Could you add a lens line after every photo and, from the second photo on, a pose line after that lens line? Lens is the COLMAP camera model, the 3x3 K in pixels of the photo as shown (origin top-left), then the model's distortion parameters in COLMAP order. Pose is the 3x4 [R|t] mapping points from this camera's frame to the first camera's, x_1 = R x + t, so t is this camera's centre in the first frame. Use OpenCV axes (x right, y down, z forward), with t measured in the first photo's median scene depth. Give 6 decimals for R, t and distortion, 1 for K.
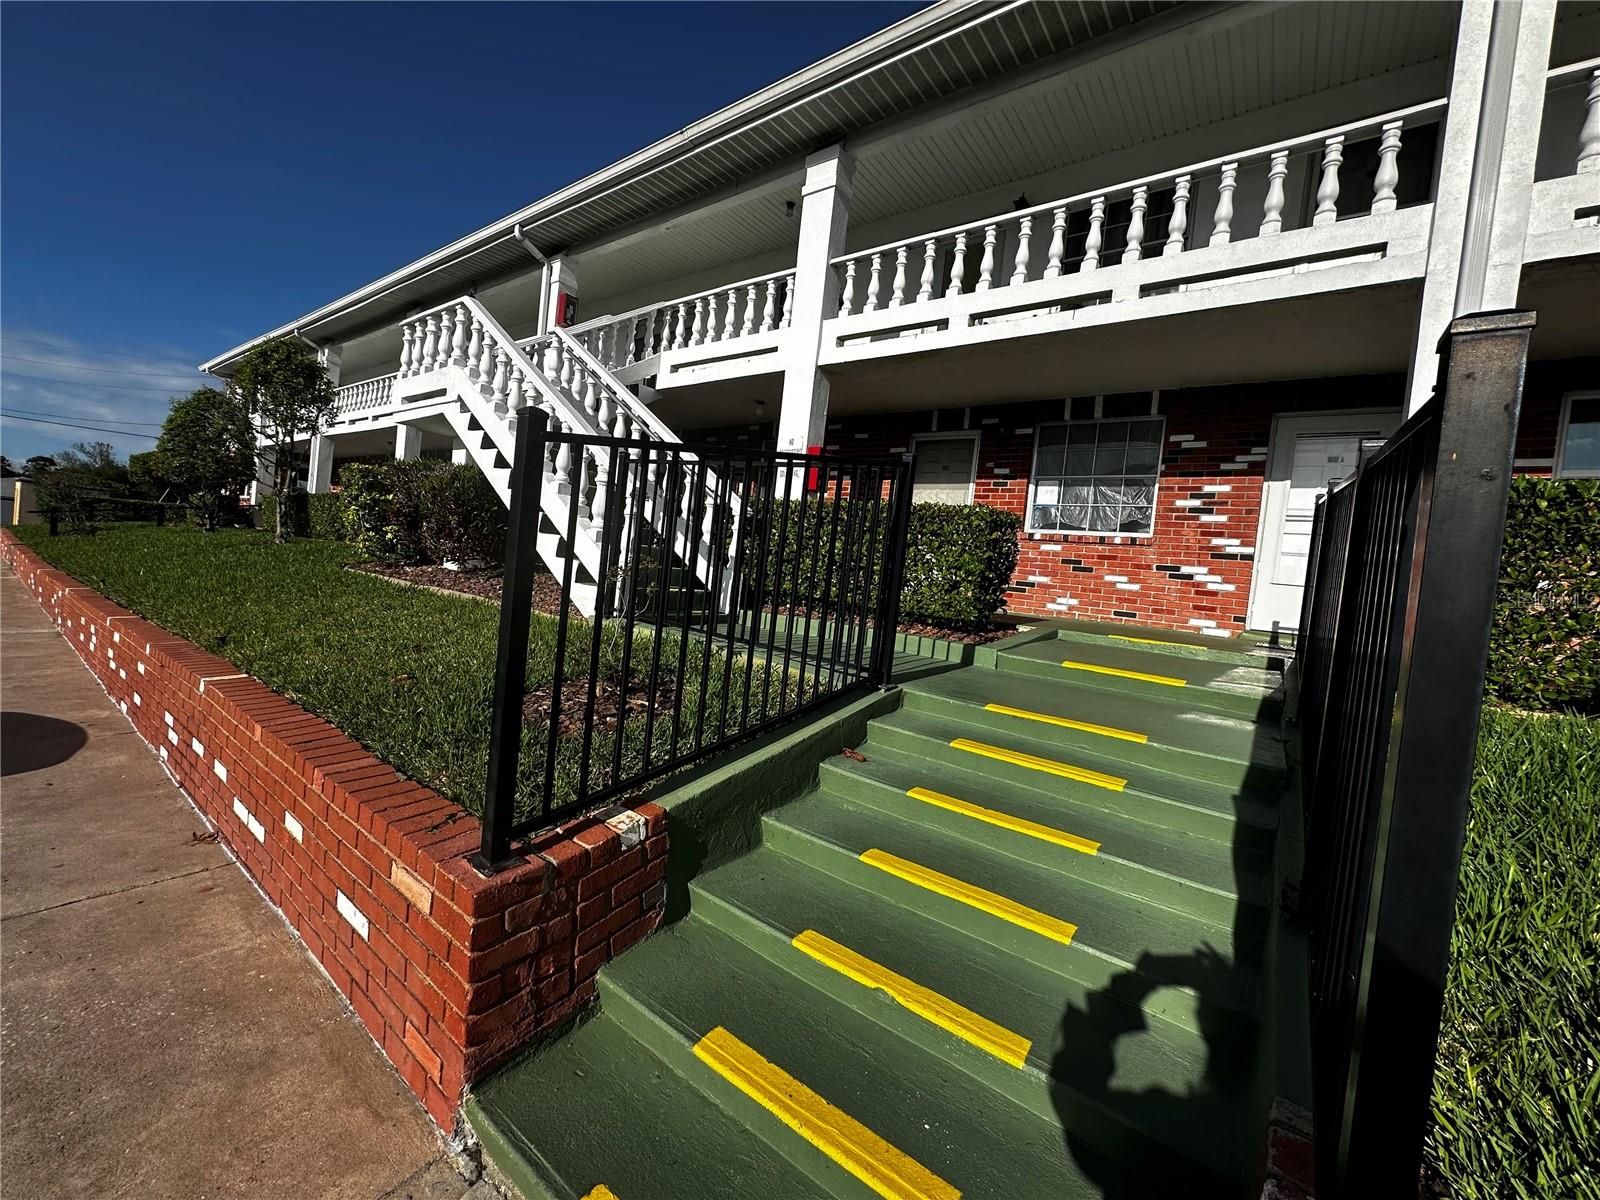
lens RADIAL K [[641.8, 0, 797.3], [0, 641.8, 596.0], [0, 0, 1]] dist [-0.001031, 0.000406]
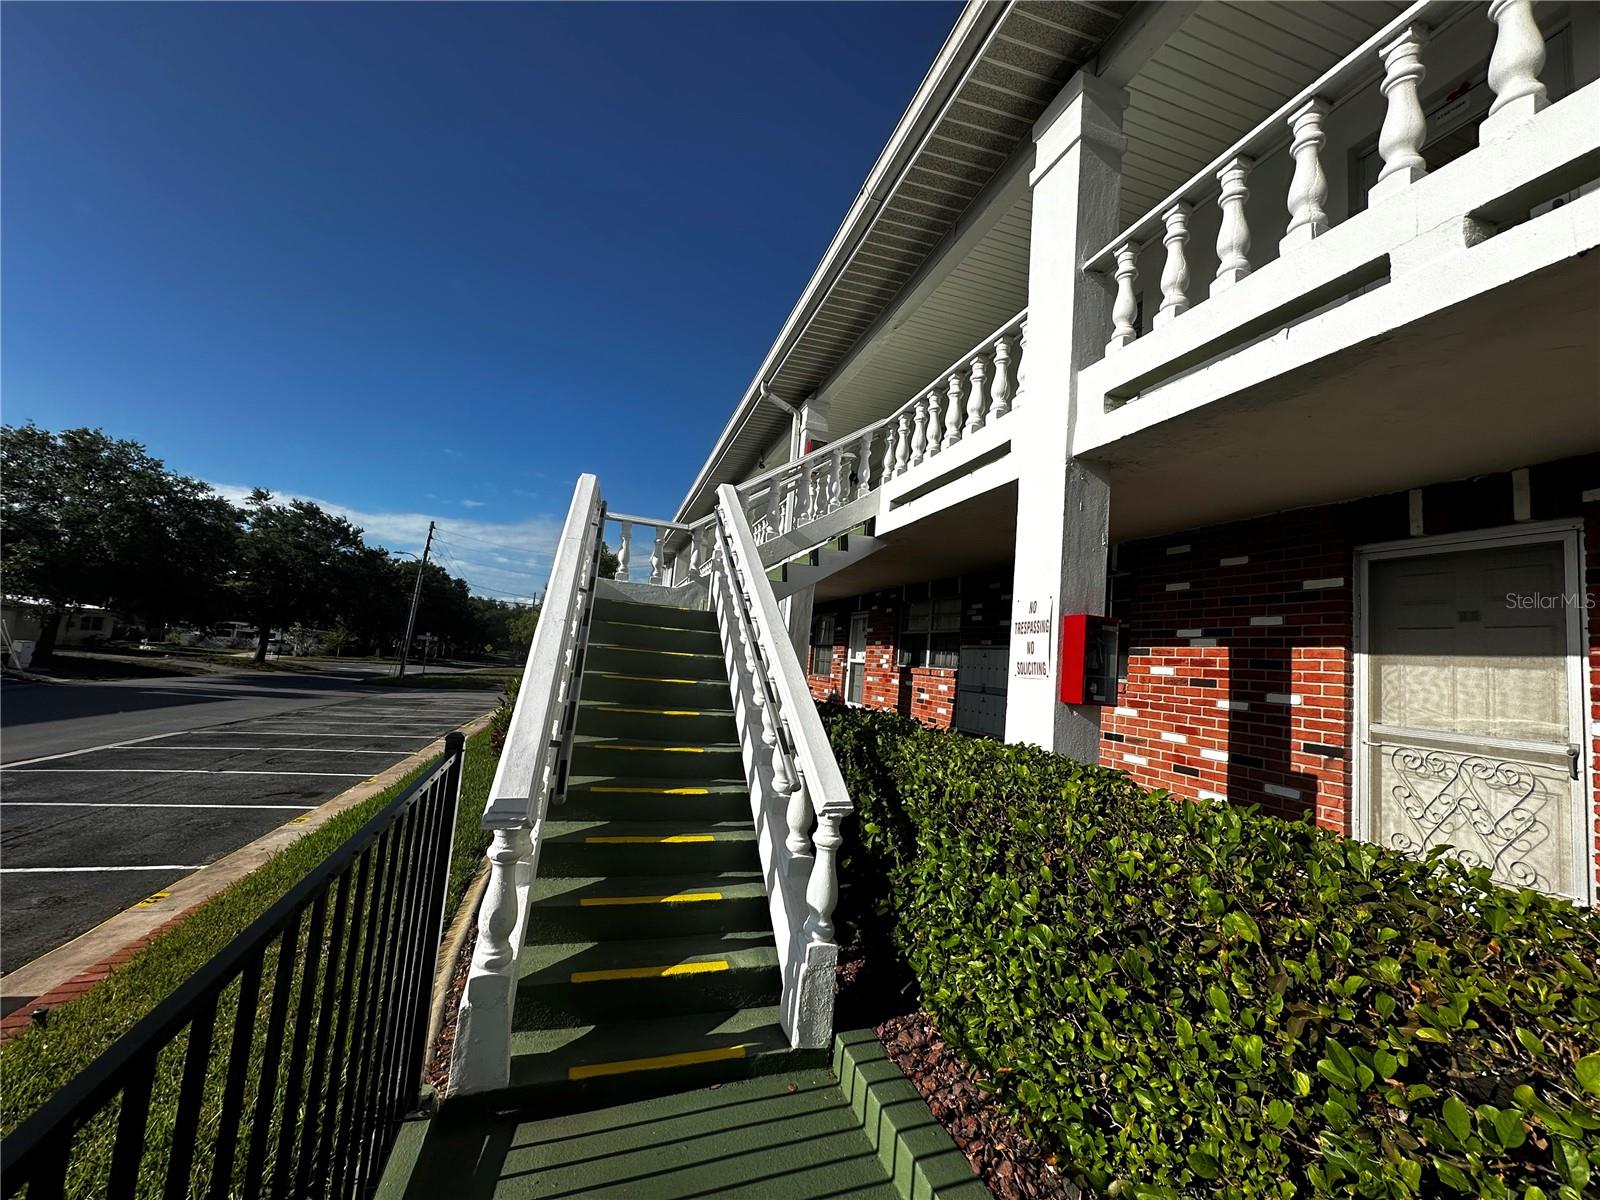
lens RADIAL K [[641.8, 0, 797.3], [0, 641.8, 596.0], [0, 0, 1]] dist [-0.001031, 0.000406]
pose [[0.817382, -0.100235, -0.567310, 0.125897], [-0.008694, 0.982489, -0.186117, -0.147817], [0.576031, 0.157060, 0.802197, 0.465686]]
